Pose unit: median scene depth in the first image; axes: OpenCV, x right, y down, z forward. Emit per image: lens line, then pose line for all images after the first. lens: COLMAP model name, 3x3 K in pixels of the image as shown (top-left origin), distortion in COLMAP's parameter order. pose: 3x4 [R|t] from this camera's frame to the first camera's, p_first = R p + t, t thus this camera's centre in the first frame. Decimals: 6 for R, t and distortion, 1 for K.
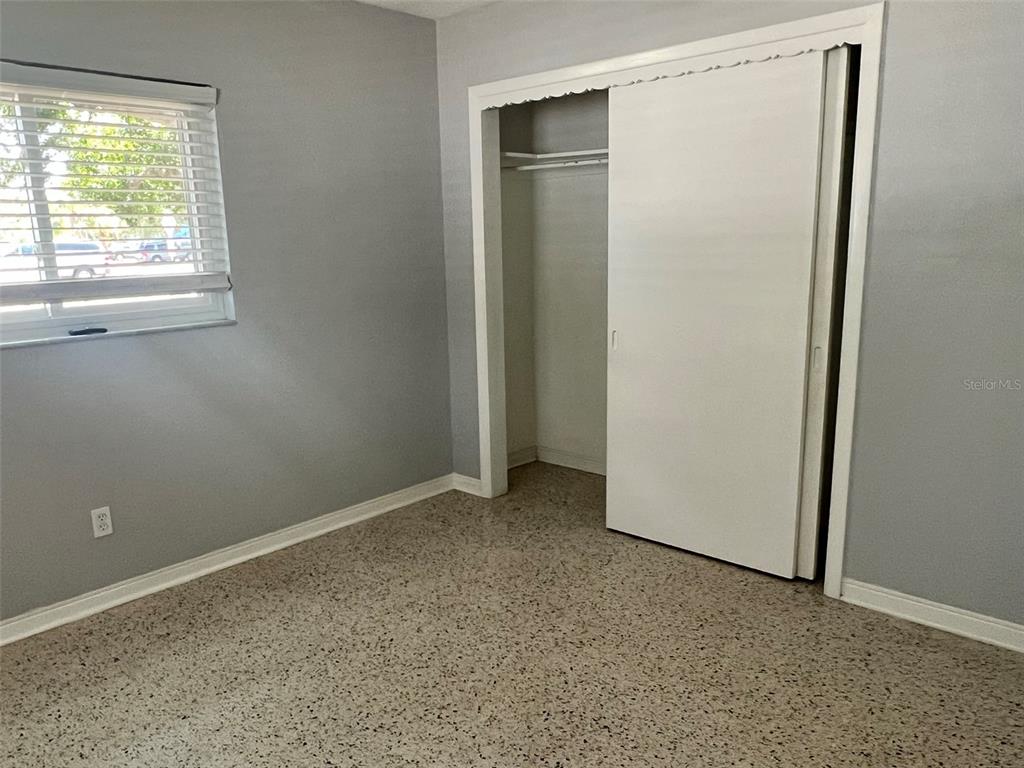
lens RADIAL K [[786.5, 0, 511.5], [0, 786.5, 408.4], [0, 0, 1]] dist [-0.001943, -0.004870]
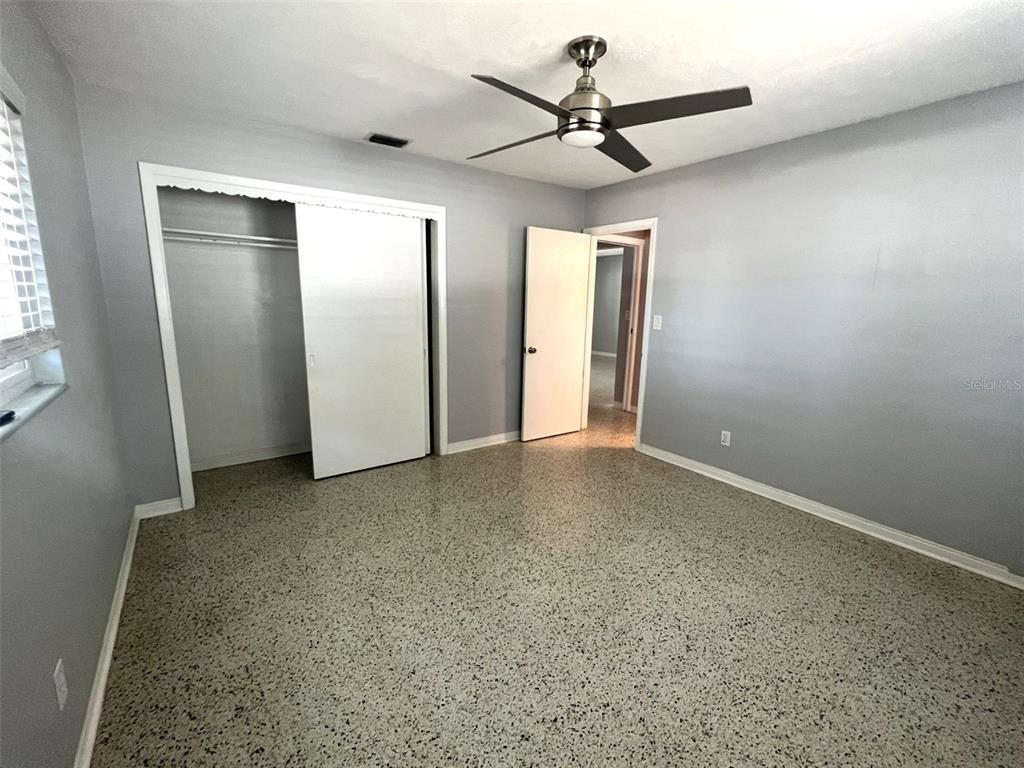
lens RADIAL K [[439.5, 0, 512.0], [0, 439.5, 384.0], [0, 0, 1]] dist [-0.000734, -0.000286]
pose [[0.204552, -0.162712, 0.965238, -0.701511], [0.190262, 0.973890, 0.123850, -0.078801], [-0.960187, 0.158314, 0.230168, 0.438284]]
